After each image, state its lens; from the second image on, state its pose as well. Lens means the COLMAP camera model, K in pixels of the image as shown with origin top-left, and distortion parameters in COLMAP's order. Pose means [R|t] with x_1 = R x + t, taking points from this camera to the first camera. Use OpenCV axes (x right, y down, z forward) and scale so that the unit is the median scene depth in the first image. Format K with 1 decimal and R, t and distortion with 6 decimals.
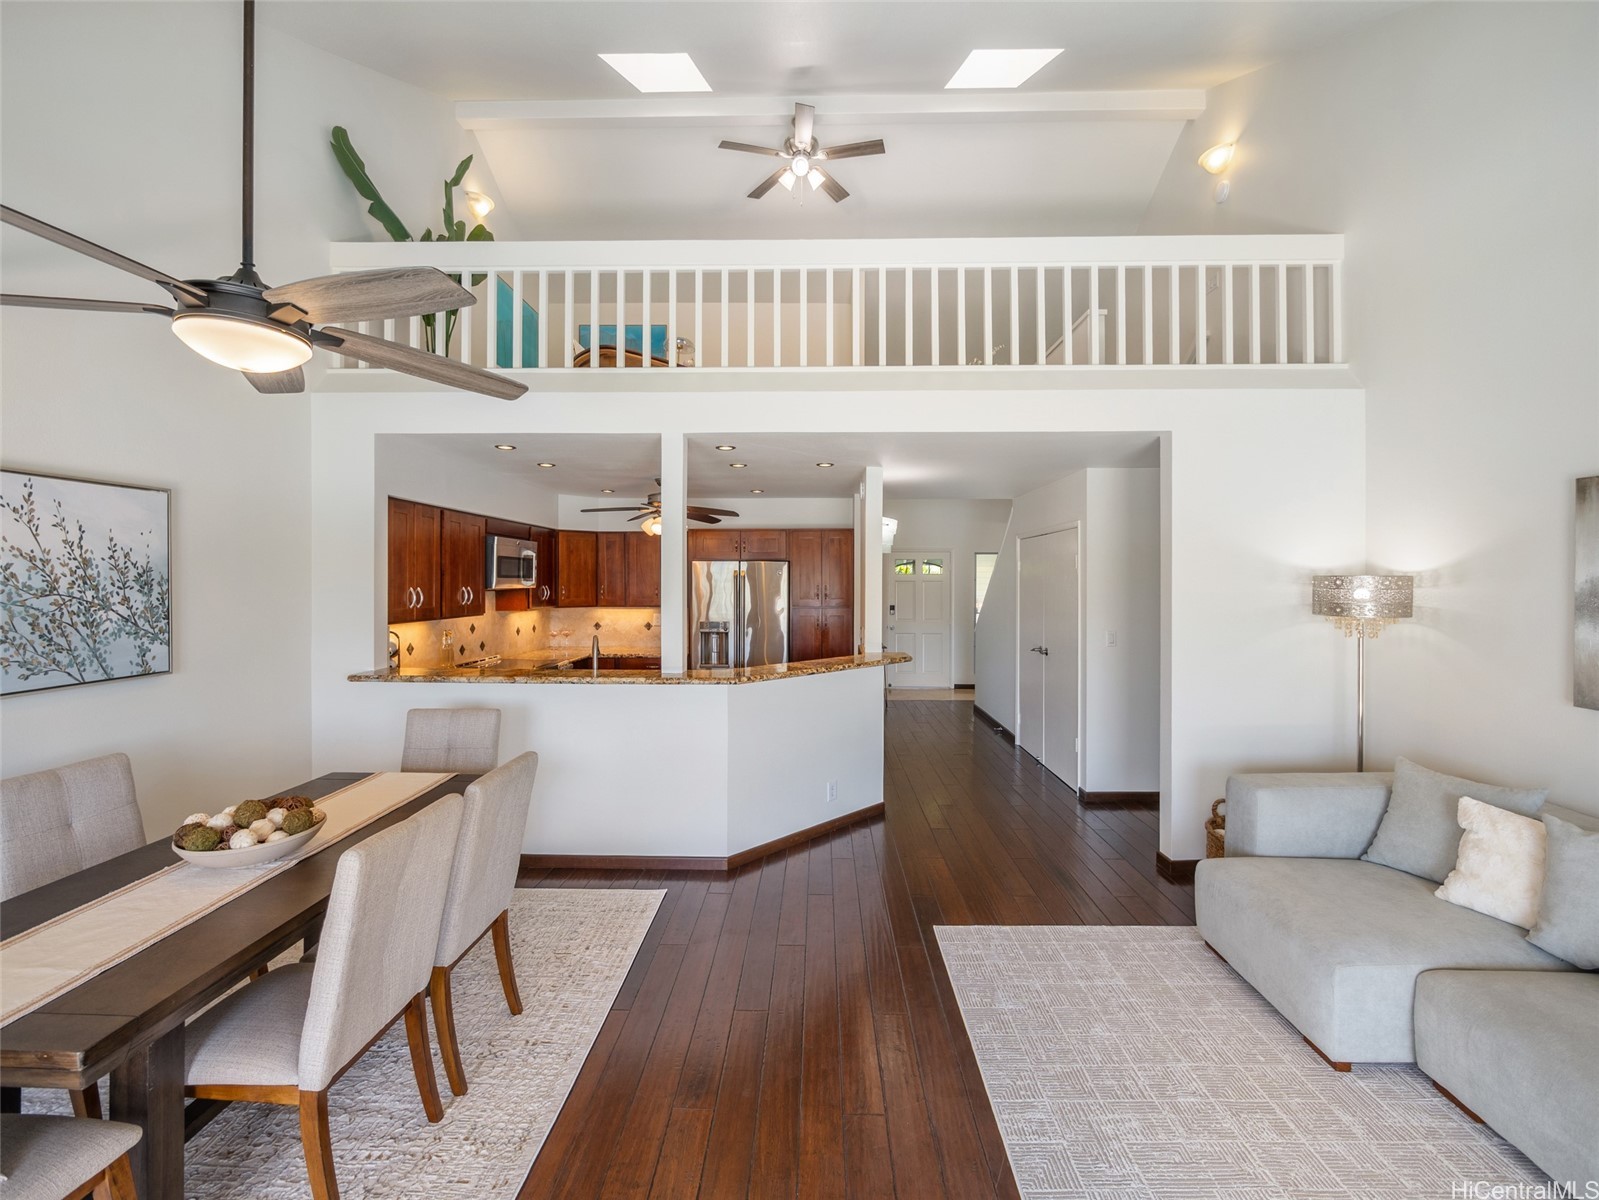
lens RADIAL K [[666.3, 0, 801.6], [0, 666.3, 593.4], [0, 0, 1]] dist [-0.003837, -0.000151]
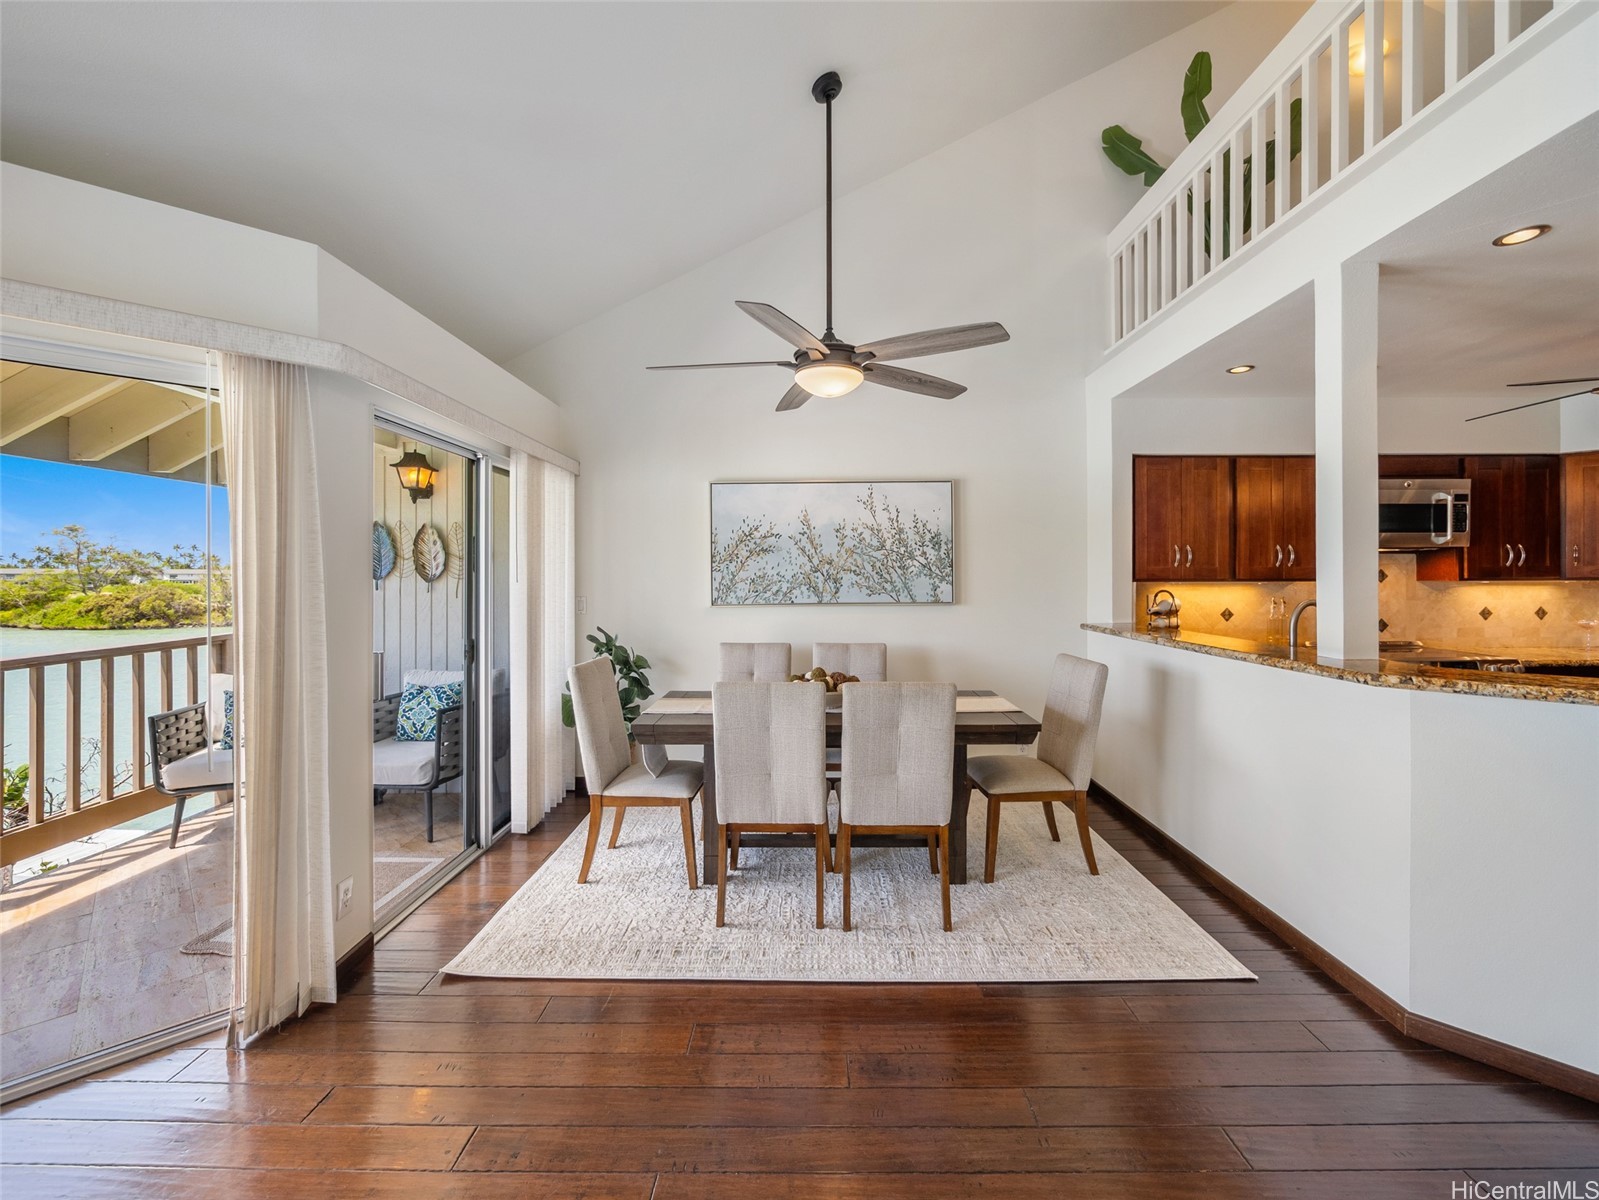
lens RADIAL K [[666.3, 0, 801.6], [0, 666.3, 593.4], [0, 0, 1]] dist [-0.003837, -0.000151]
pose [[0.023340, 0.026931, -0.999365, 0.562416], [-0.015402, 0.999528, 0.026576, 0.066987], [0.999609, 0.014772, 0.023744, 0.675010]]
